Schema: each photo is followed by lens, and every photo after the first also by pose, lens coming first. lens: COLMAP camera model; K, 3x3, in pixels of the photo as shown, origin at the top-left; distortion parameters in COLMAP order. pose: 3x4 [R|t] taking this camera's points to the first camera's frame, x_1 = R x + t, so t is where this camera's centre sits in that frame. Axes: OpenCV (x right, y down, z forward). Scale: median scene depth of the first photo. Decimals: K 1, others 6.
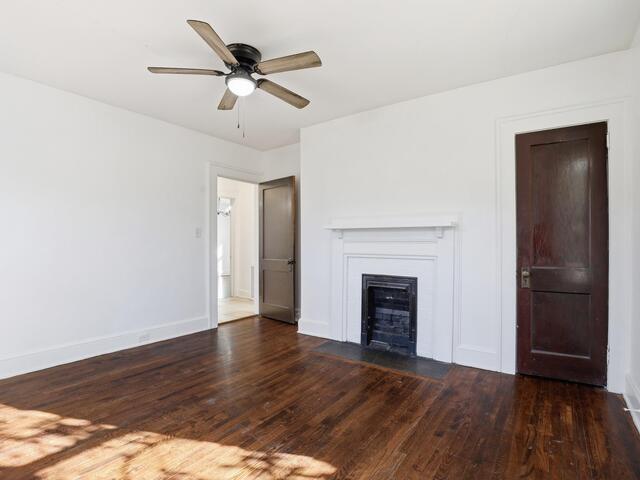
lens RADIAL K [[333.8, 0, 320.0], [0, 333.8, 240.0], [0, 0, 1]] dist [-0.029117, 0.000237]
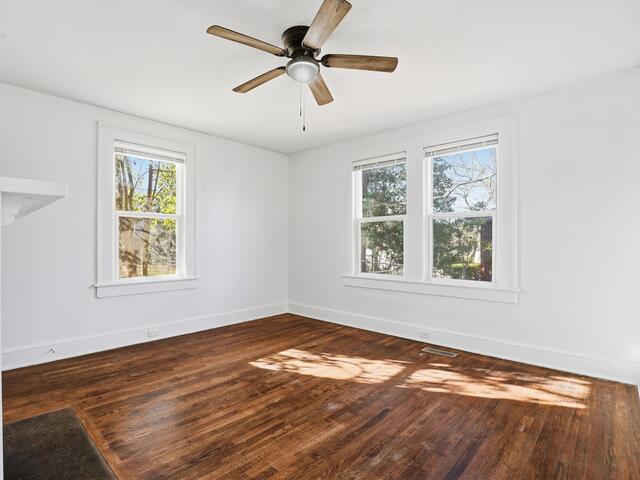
lens RADIAL K [[333.8, 0, 320.0], [0, 333.8, 240.0], [0, 0, 1]] dist [-0.029117, 0.000237]
pose [[-0.992619, 0.003878, 0.121211, -0.466798], [0.001449, 0.999796, -0.020123, 0.022036], [-0.121265, -0.019799, -0.992423, 2.240025]]
